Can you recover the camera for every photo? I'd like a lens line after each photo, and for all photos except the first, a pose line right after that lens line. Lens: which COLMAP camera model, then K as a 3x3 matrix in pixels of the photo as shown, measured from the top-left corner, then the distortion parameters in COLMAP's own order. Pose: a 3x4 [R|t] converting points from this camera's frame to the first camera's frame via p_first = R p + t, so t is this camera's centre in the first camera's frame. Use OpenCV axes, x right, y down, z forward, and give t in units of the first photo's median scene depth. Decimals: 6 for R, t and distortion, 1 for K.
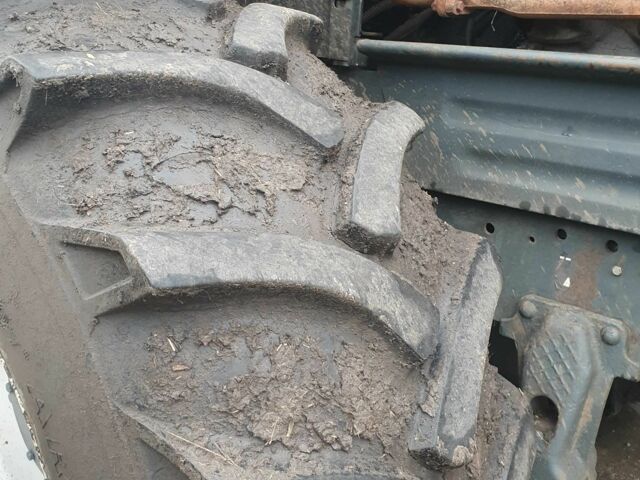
lens RADIAL K [[637.3, 0, 320.0], [0, 637.3, 240.0], [0, 0, 1]] dist [0.022274, -0.019227]
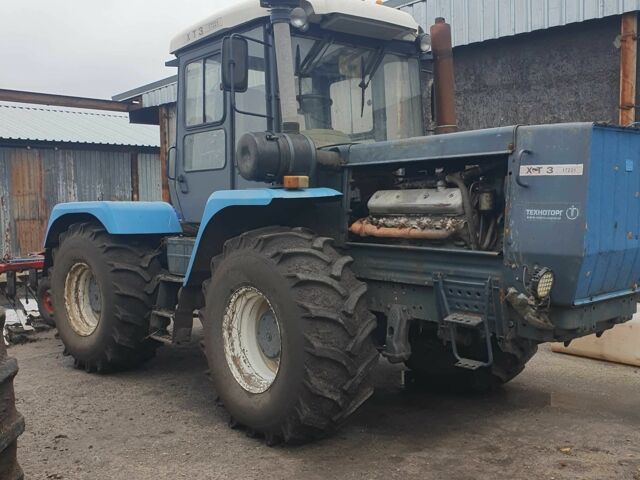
lens RADIAL K [[637.3, 0, 320.0], [0, 637.3, 240.0], [0, 0, 1]] dist [0.022274, -0.019227]
pose [[0.987307, -0.042092, -0.153145, 0.855308], [-0.001099, 0.962408, -0.271606, 1.267844], [0.158820, 0.268327, 0.950146, -4.715598]]
